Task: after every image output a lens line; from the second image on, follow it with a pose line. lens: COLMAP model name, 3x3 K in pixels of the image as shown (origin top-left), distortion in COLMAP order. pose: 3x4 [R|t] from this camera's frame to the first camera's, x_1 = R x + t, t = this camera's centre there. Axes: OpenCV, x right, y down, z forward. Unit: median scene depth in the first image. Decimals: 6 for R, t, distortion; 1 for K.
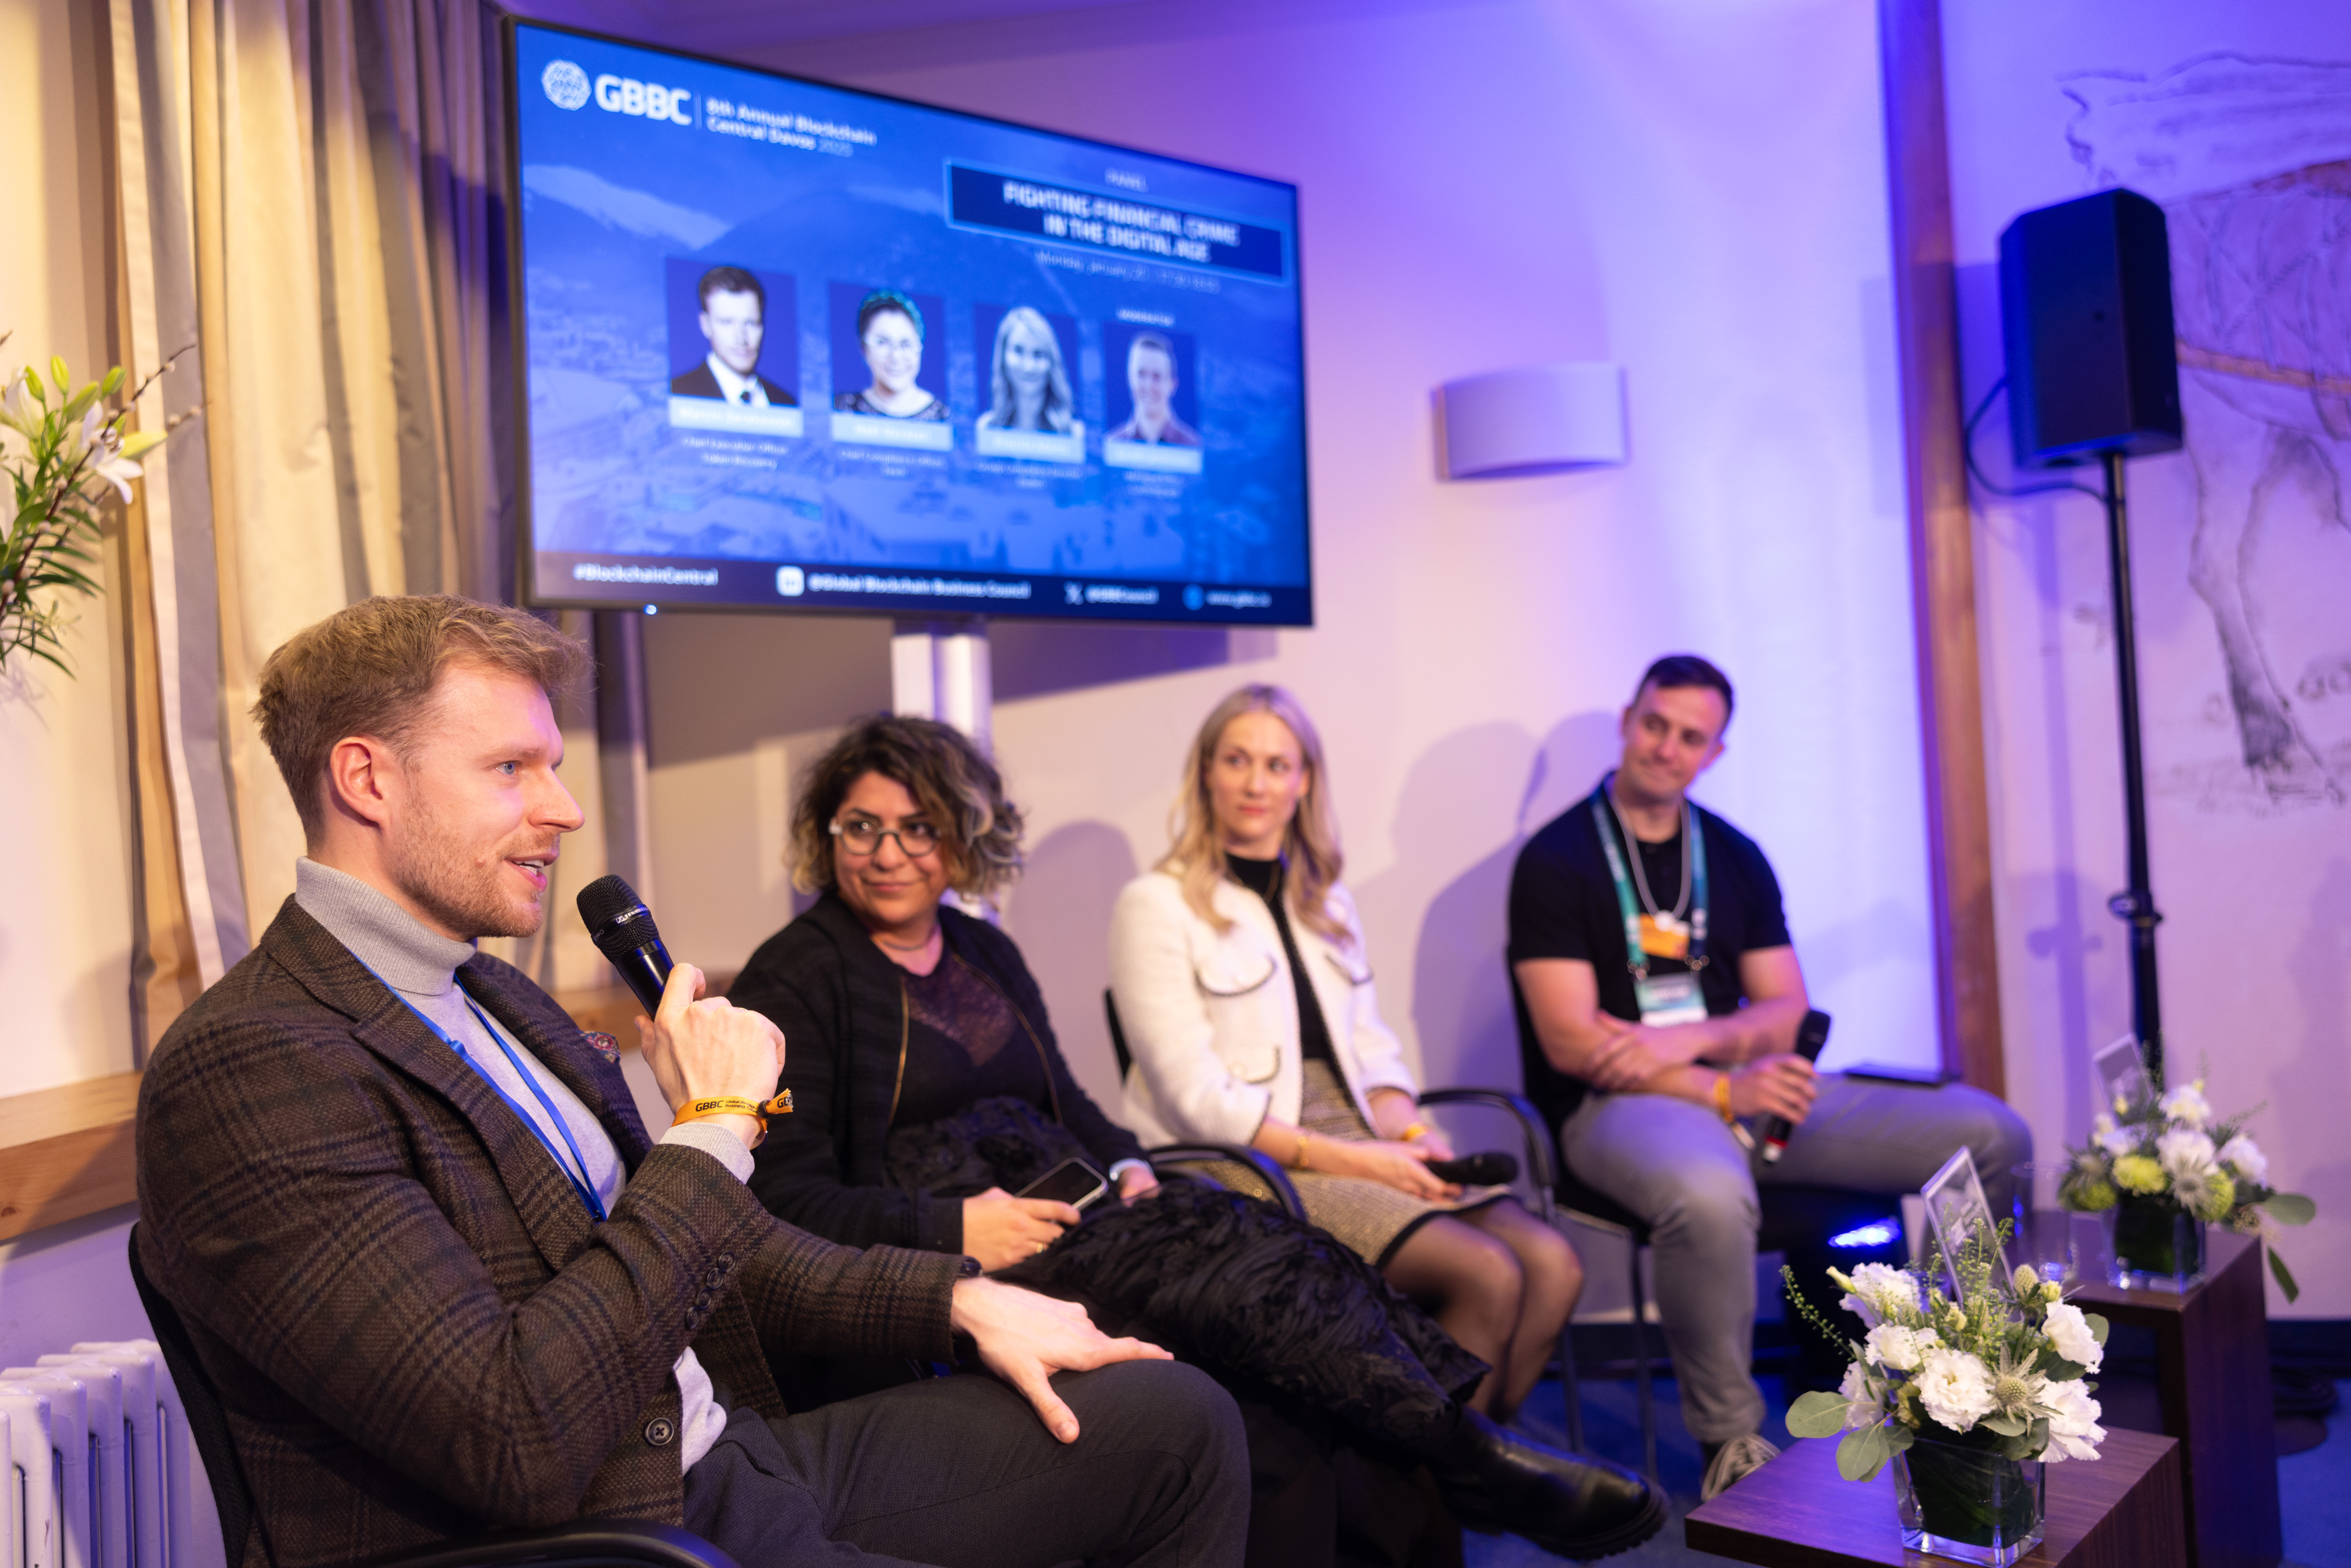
lens RADIAL K [[1829.3, 0, 1173.8], [0, 1829.3, 782.0], [0, 0, 1]] dist [0.001937, 0.001960]
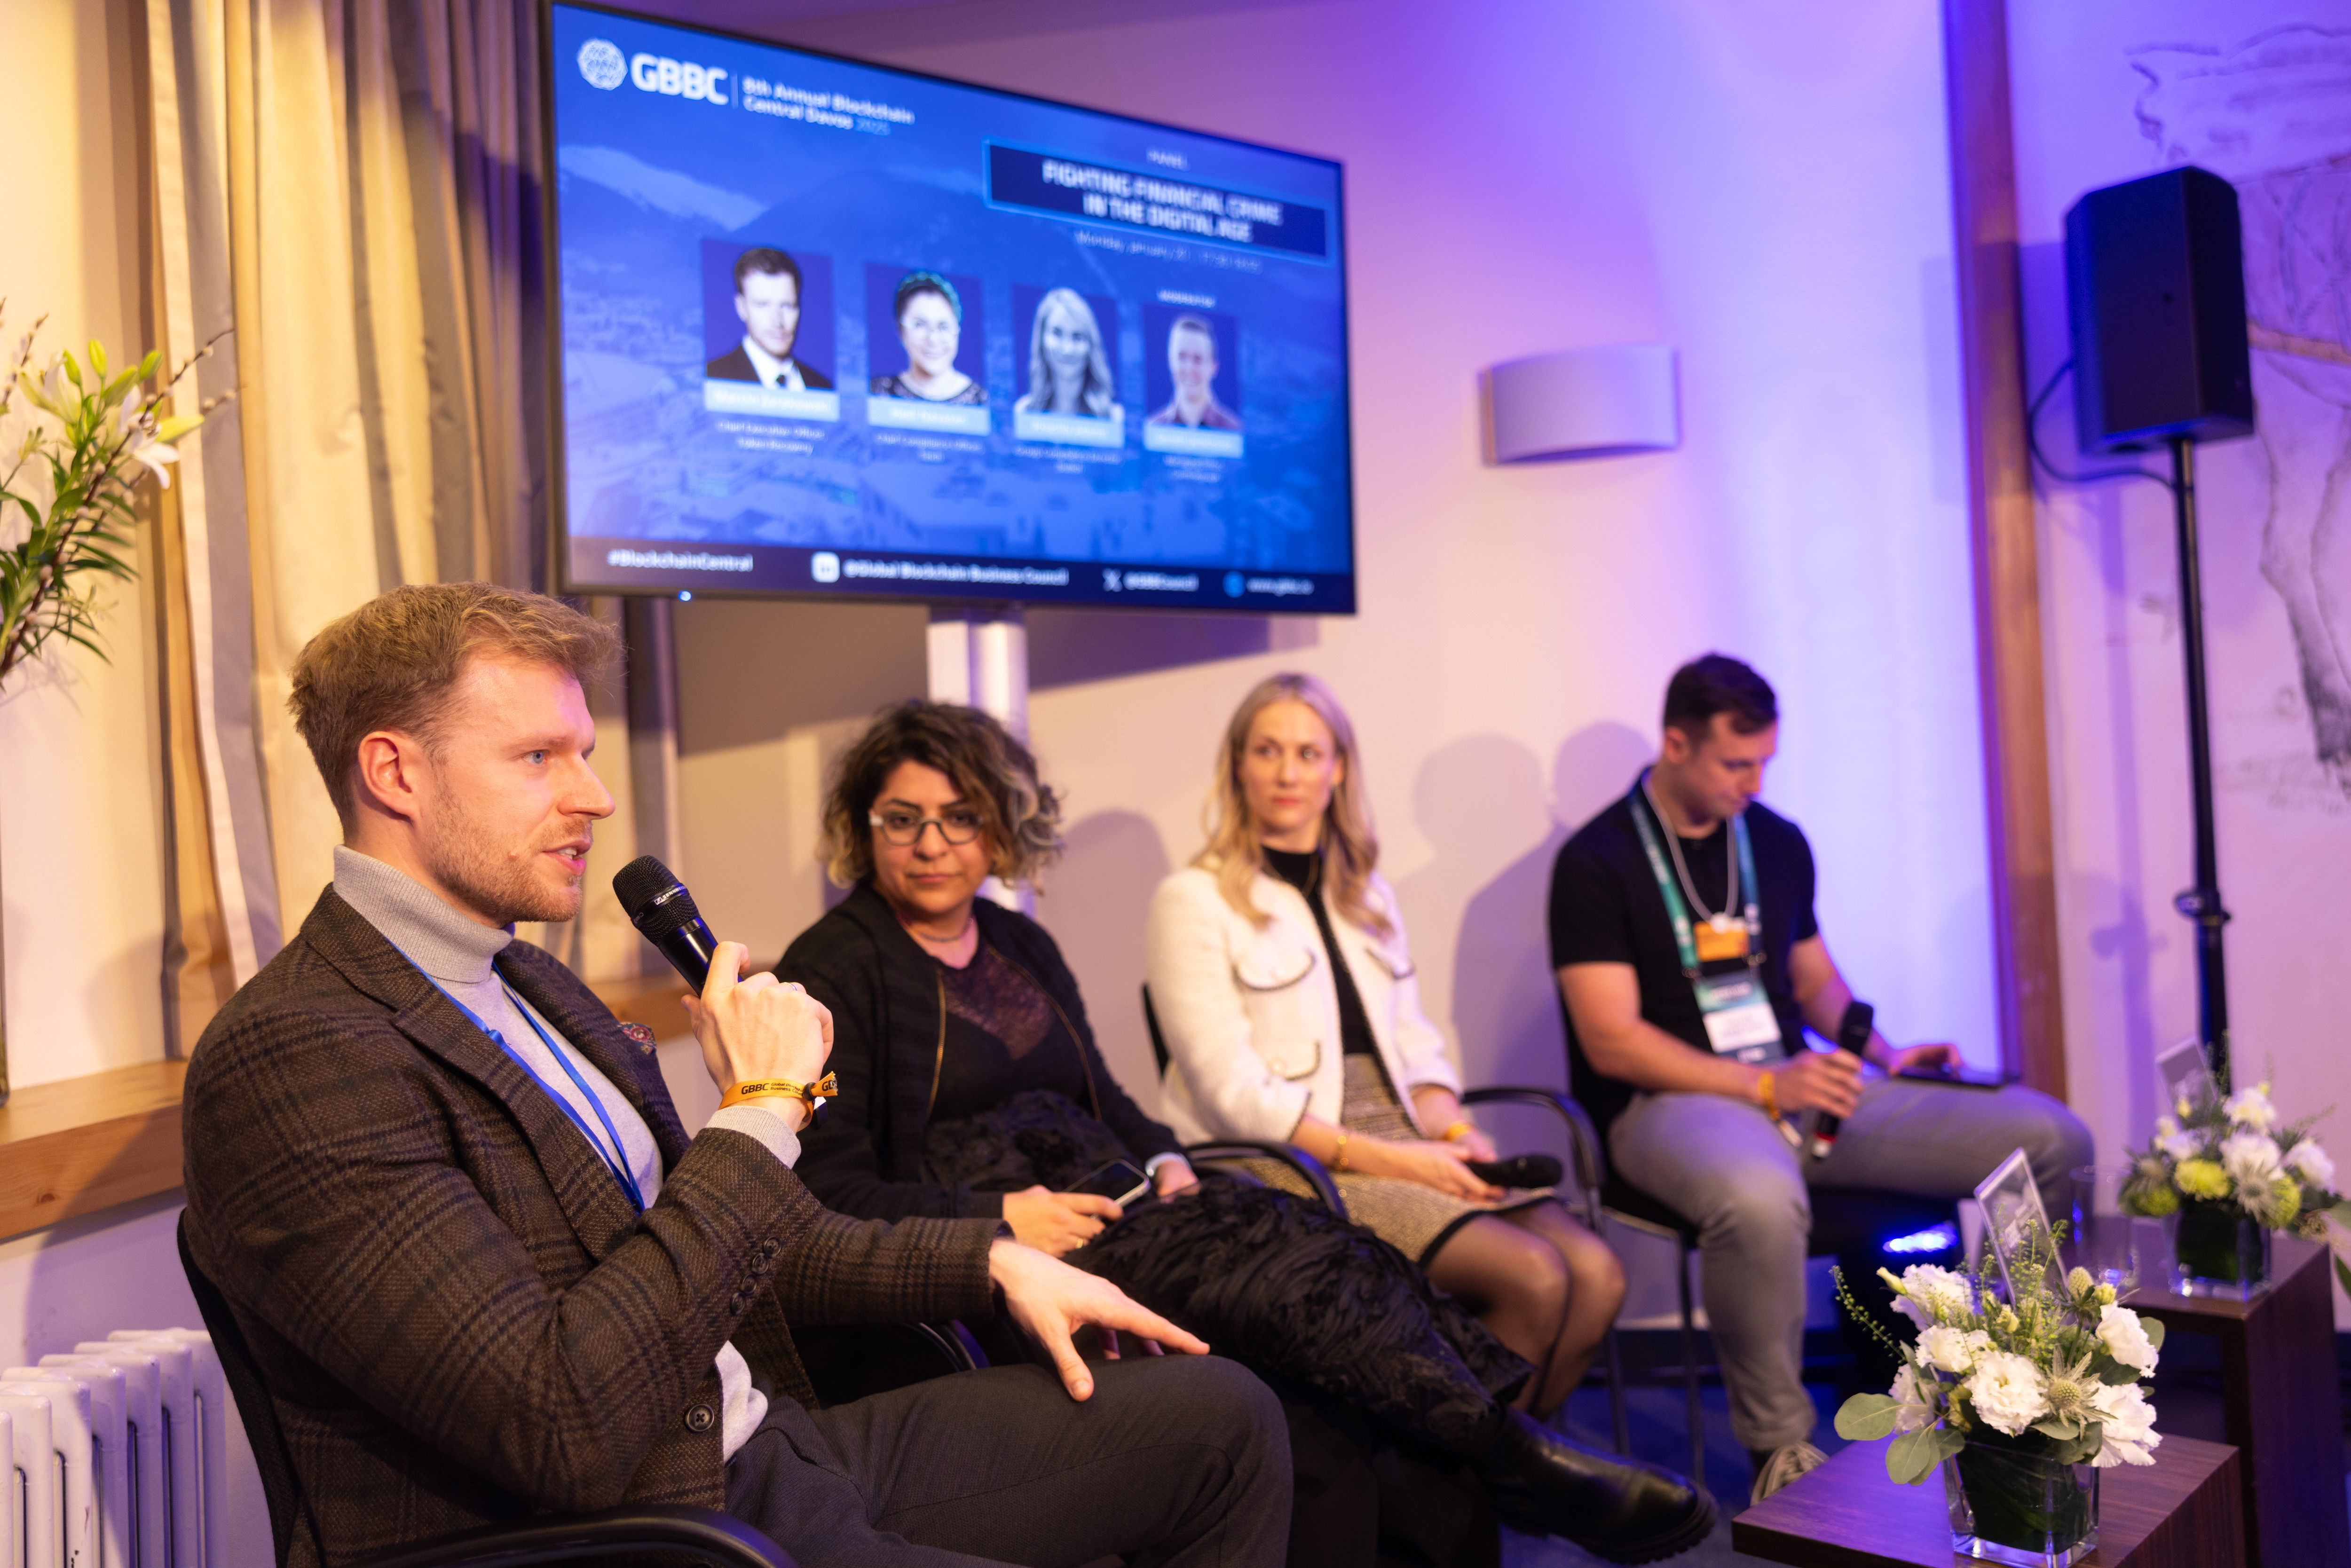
lens RADIAL K [[1885.3, 0, 1175.3], [0, 1885.3, 773.3], [0, 0, 1]] dist [0.005570, -0.006286]
pose [[0.999837, 0.004416, -0.017515, -0.003067], [-0.004390, 0.999989, 0.001525, -0.001228], [0.017522, -0.001448, 0.999845, -0.012773]]
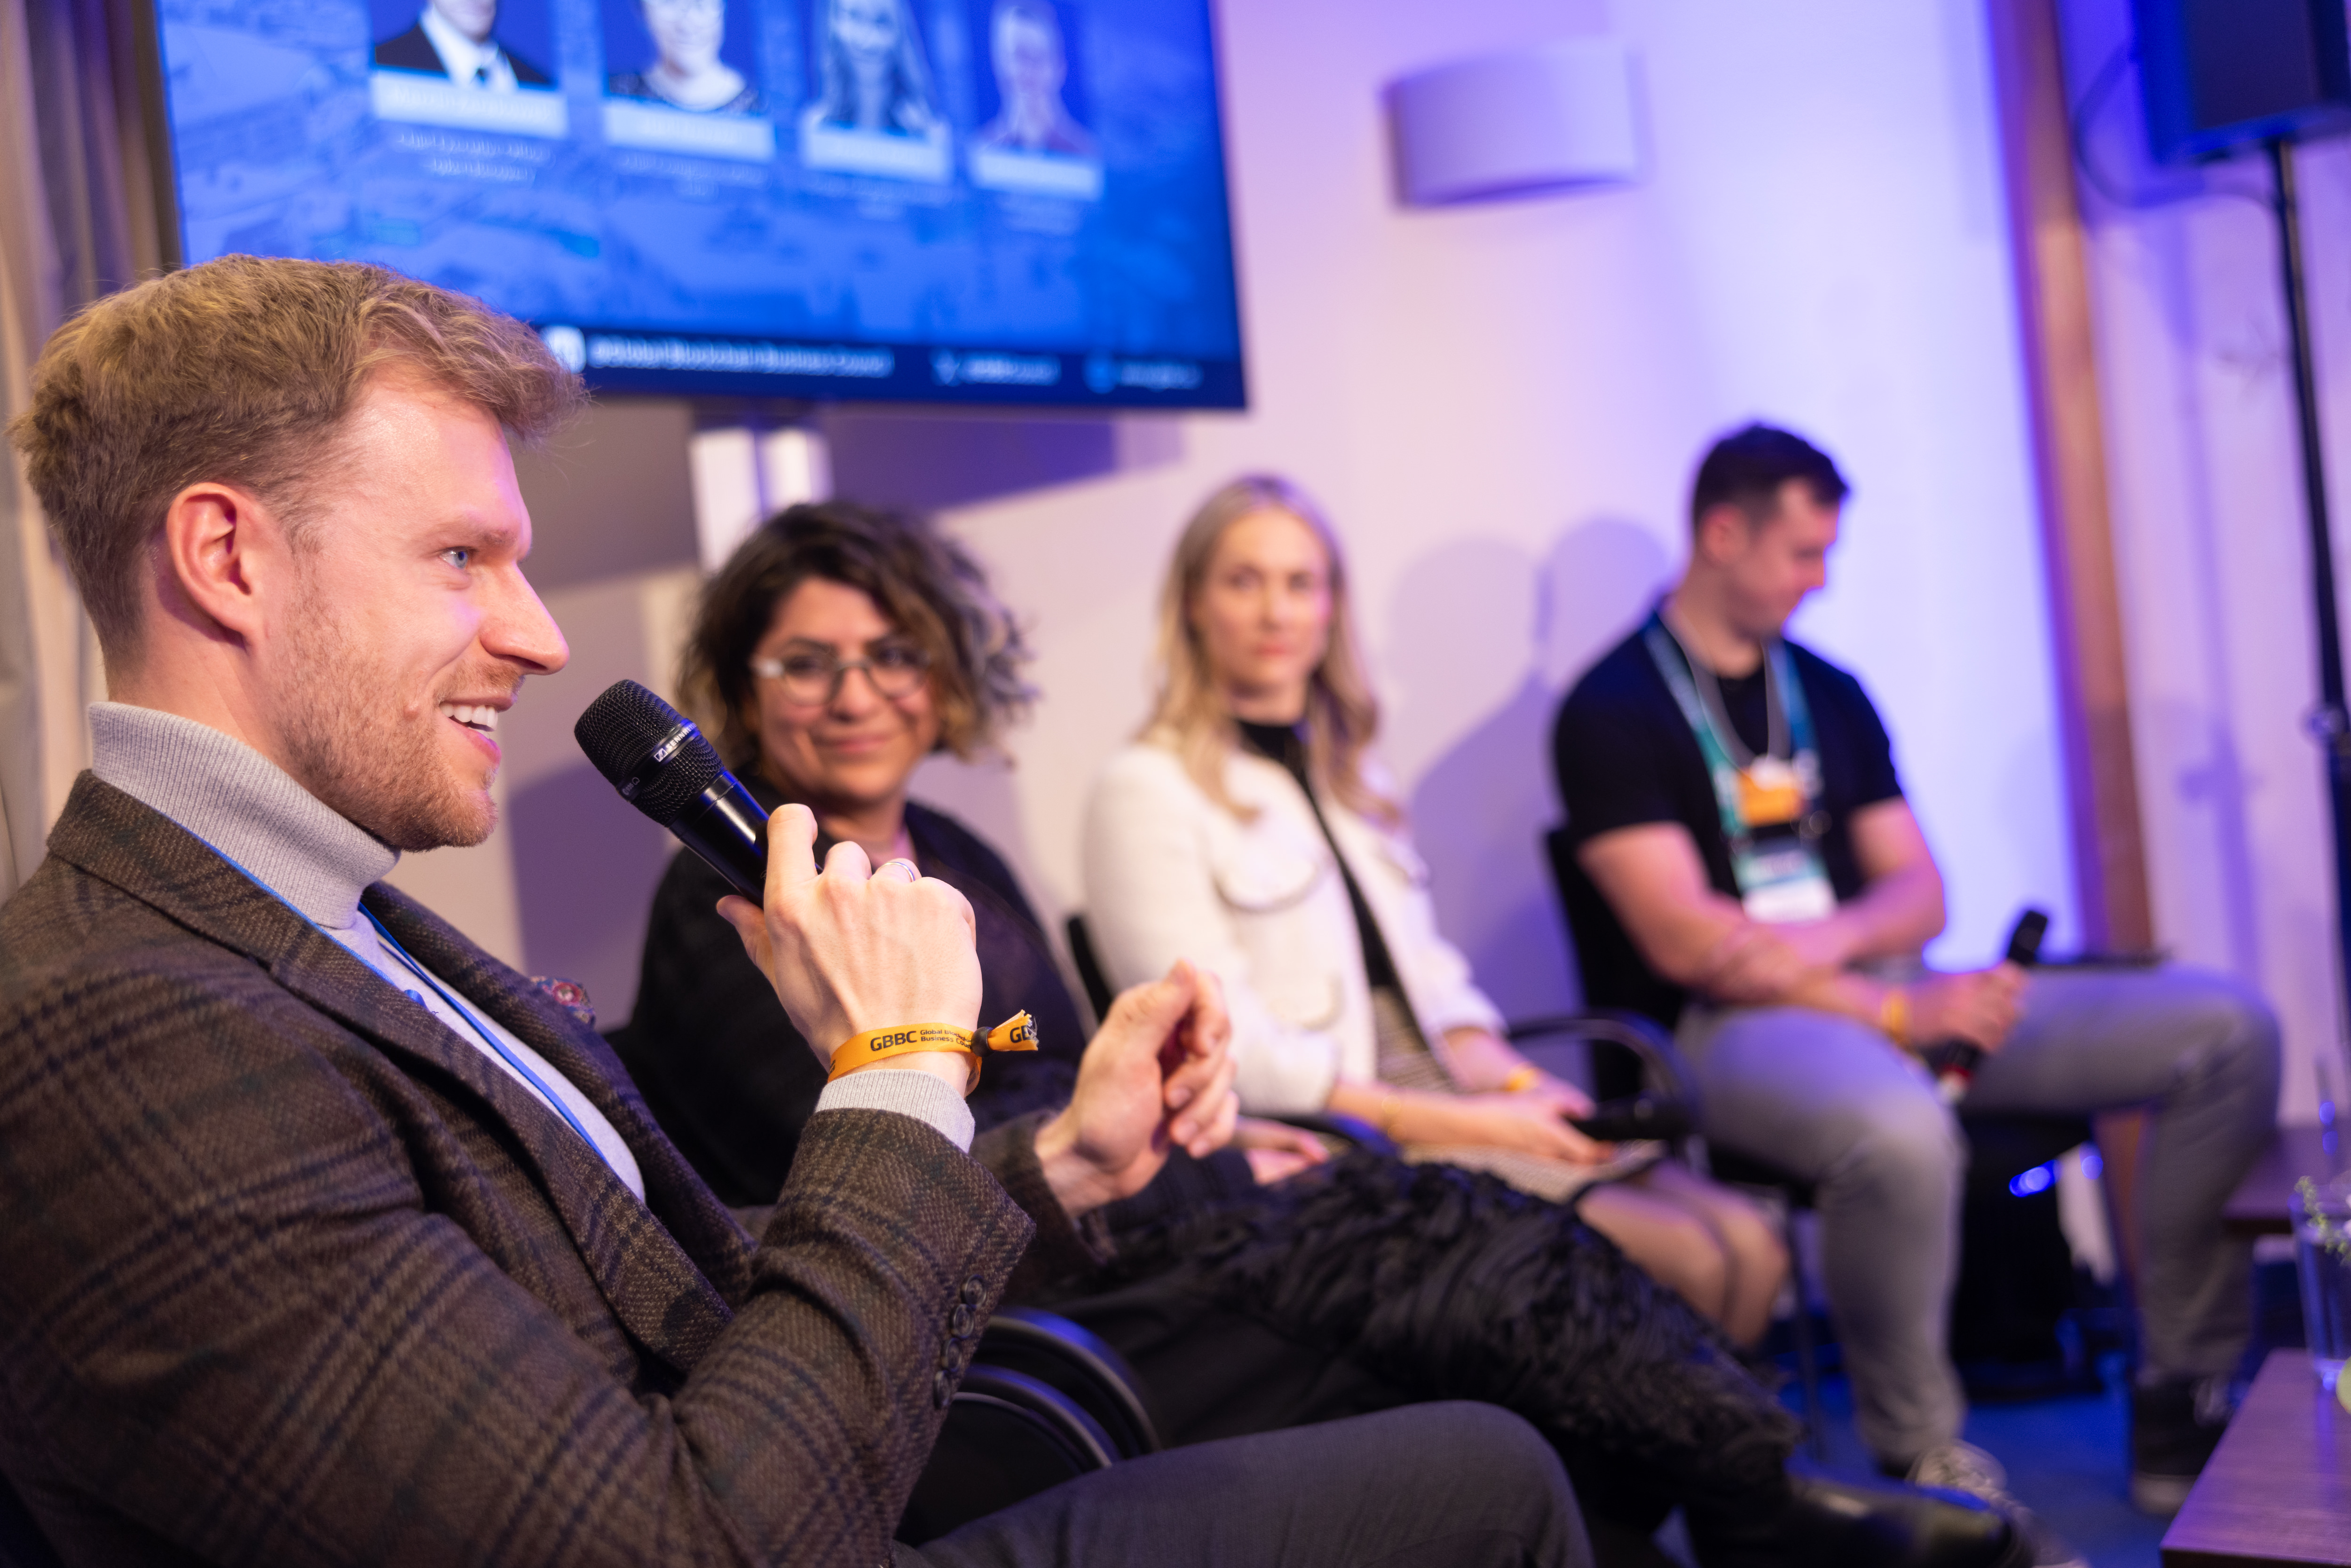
lens RADIAL K [[2359.8, 0, 1181.3], [0, 2359.8, 761.9], [0, 0, 1]] dist [0.008190, 0.017858]
pose [[0.985057, -0.061156, 0.161007, -0.135826], [0.056830, 0.997892, 0.031344, 0.027954], [-0.162584, -0.021725, 0.986455, 0.098303]]
